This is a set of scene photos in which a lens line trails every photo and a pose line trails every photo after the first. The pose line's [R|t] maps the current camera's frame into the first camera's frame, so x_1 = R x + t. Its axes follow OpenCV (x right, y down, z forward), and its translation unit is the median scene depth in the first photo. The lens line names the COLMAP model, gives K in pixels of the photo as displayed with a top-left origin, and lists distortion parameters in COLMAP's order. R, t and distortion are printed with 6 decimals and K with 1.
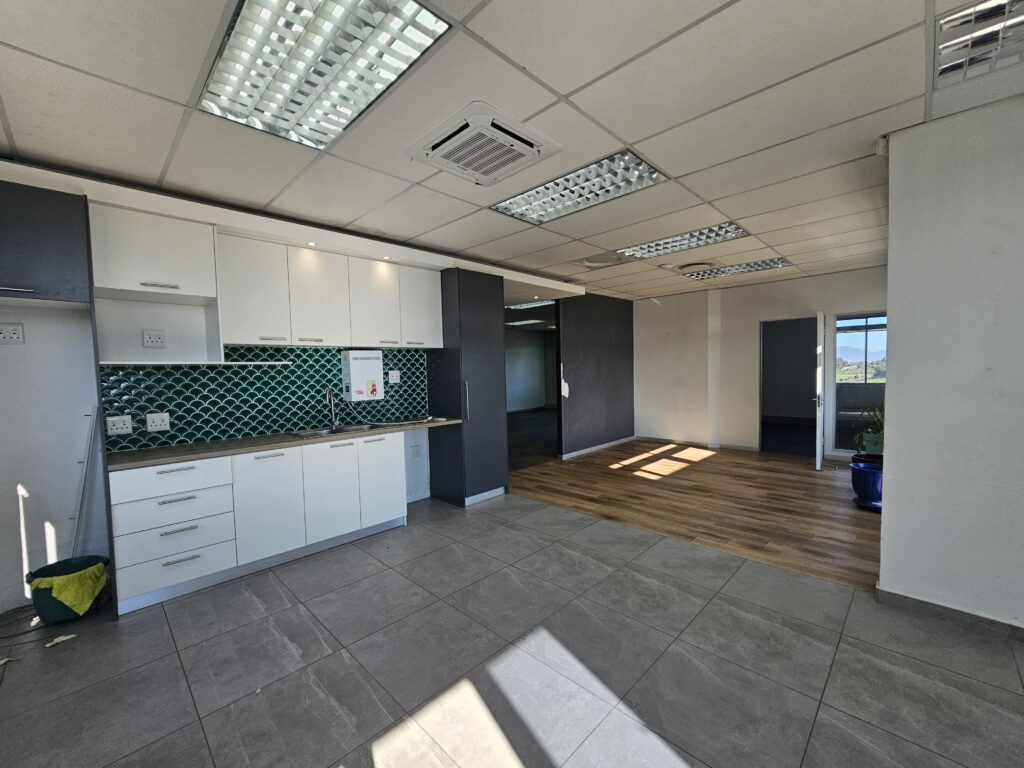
lens RADIAL K [[420.1, 0, 506.7], [0, 420.1, 387.9], [0, 0, 1]] dist [-0.000089, -0.000052]
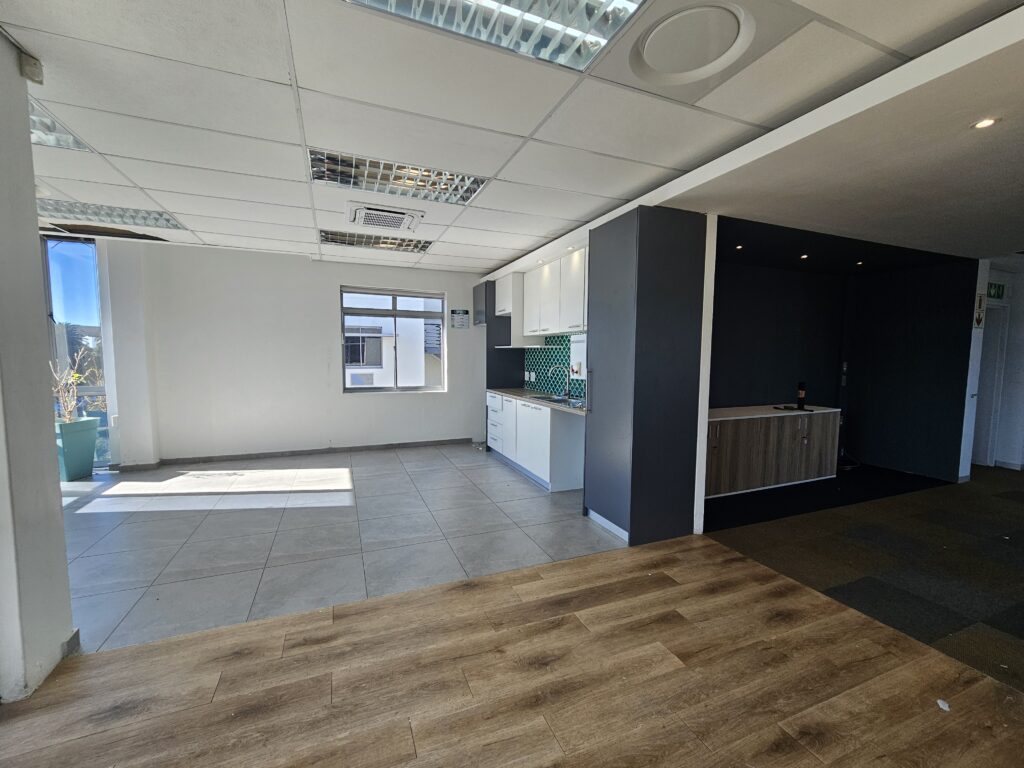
lens RADIAL K [[420.1, 0, 506.7], [0, 420.1, 387.9], [0, 0, 1]] dist [-0.000089, -0.000052]
pose [[-0.390226, 0.093874, -0.915921, 0.768230], [-0.039861, 0.992134, 0.118668, -0.072306], [0.919856, 0.082817, -0.383415, 1.244691]]
